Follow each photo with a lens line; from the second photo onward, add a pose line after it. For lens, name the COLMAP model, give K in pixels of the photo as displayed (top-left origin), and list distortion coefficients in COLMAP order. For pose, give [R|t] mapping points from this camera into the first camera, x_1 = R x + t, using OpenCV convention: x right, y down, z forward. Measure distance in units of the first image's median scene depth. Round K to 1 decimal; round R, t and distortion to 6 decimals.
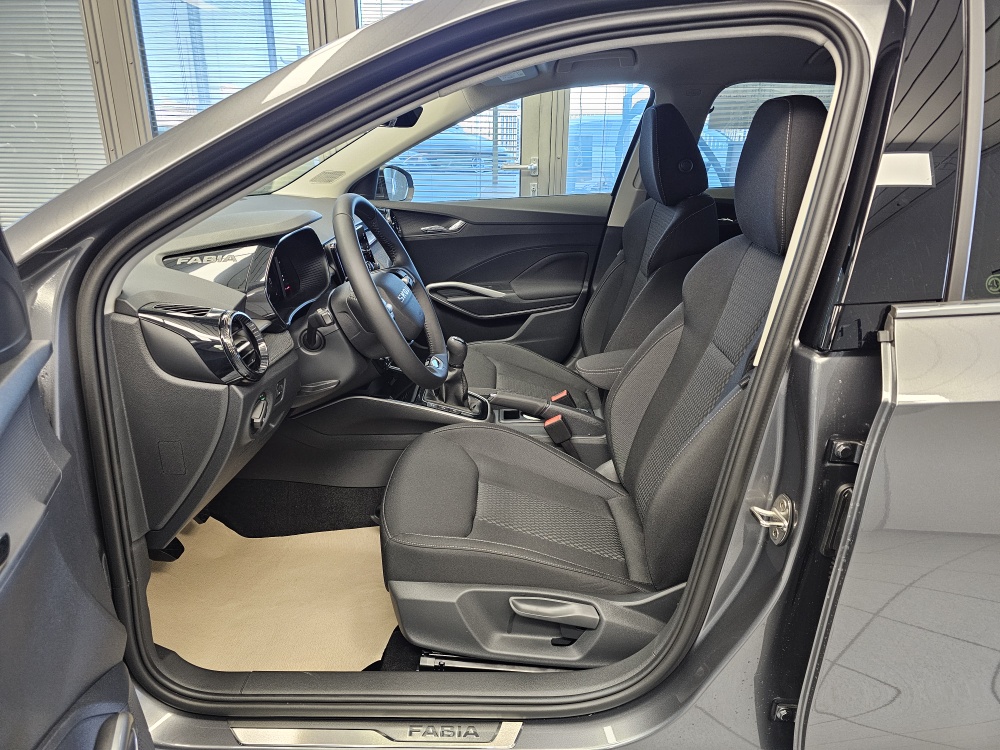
lens RADIAL K [[675.2, 0, 500.0], [0, 675.2, 375.0], [0, 0, 1]] dist [0.053654, -0.049365]
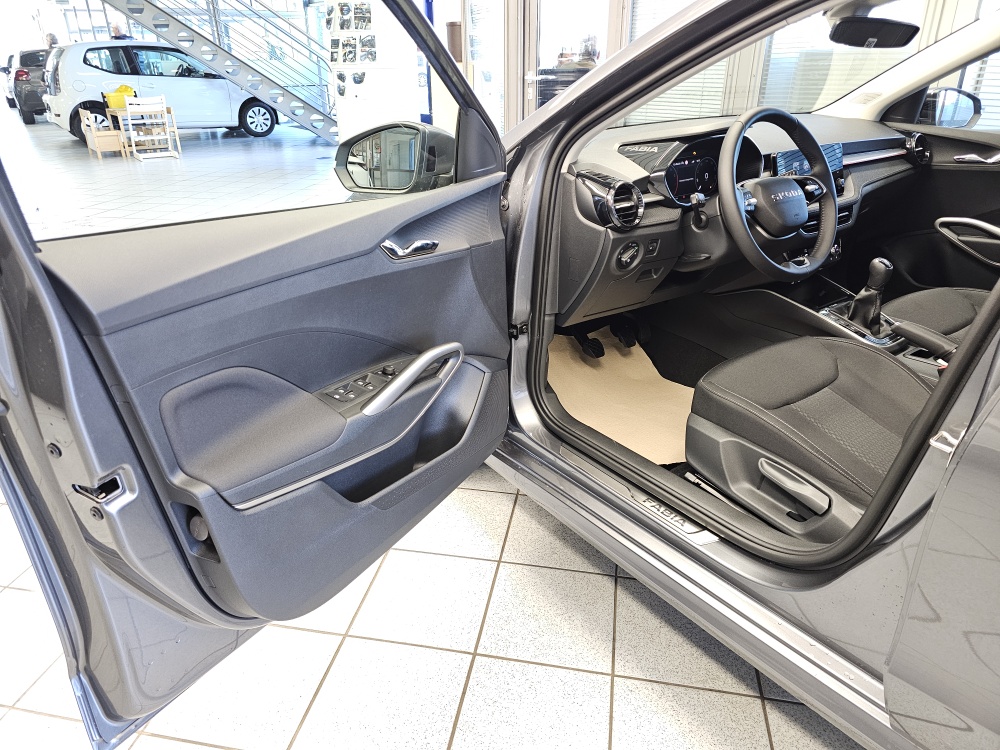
lens RADIAL K [[675.2, 0, 500.0], [0, 675.2, 375.0], [0, 0, 1]] dist [0.053654, -0.049365]
pose [[0.606070, 0.327087, -0.725047, 0.555631], [-0.255571, 0.943281, 0.211906, 0.052587], [0.753235, 0.056871, 0.655288, -0.144453]]
